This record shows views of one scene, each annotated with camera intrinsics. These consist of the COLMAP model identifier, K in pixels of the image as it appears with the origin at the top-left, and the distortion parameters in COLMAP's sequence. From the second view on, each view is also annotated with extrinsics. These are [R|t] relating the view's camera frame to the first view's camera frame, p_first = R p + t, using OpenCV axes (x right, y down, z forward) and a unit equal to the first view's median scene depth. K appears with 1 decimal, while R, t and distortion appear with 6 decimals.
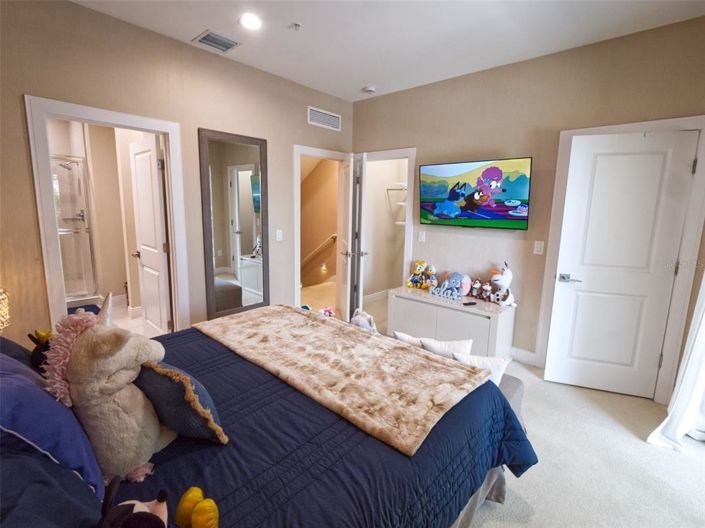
lens RADIAL K [[337.6, 0, 350.5], [0, 337.6, 261.0], [0, 0, 1]] dist [-0.013050, 0.000092]
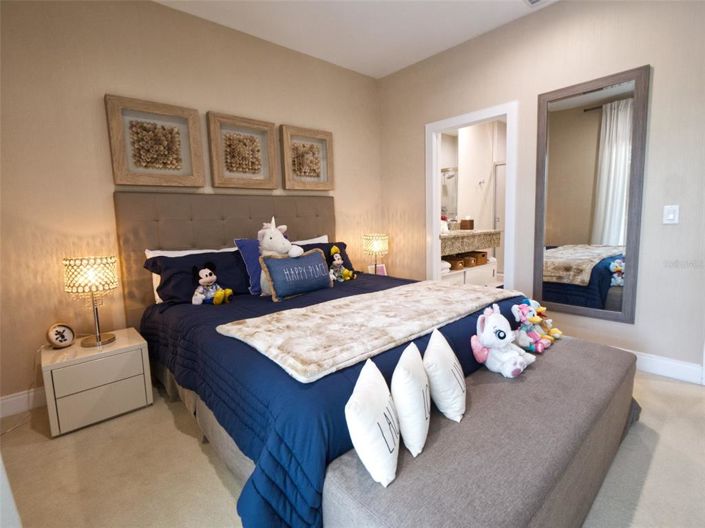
lens RADIAL K [[337.6, 0, 350.5], [0, 337.6, 261.0], [0, 0, 1]] dist [-0.013050, 0.000092]
pose [[-0.114112, 0.110372, -0.987318, 0.860797], [-0.120952, 0.984873, 0.124078, 0.011629], [0.986078, 0.133577, -0.099036, 0.936059]]
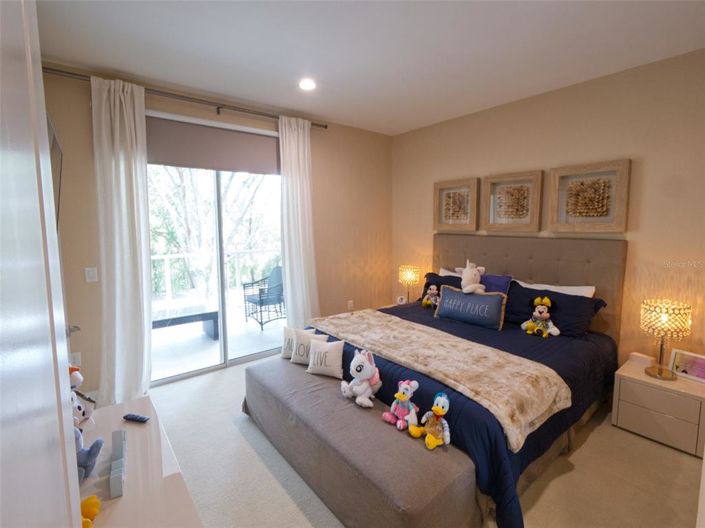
lens RADIAL K [[337.6, 0, 350.5], [0, 337.6, 261.0], [0, 0, 1]] dist [-0.013050, 0.000092]
pose [[-0.984255, -0.037659, 0.172696, -0.090281], [0.008447, 0.965901, 0.258775, -0.380547], [-0.176552, 0.256160, -0.950374, 2.165578]]
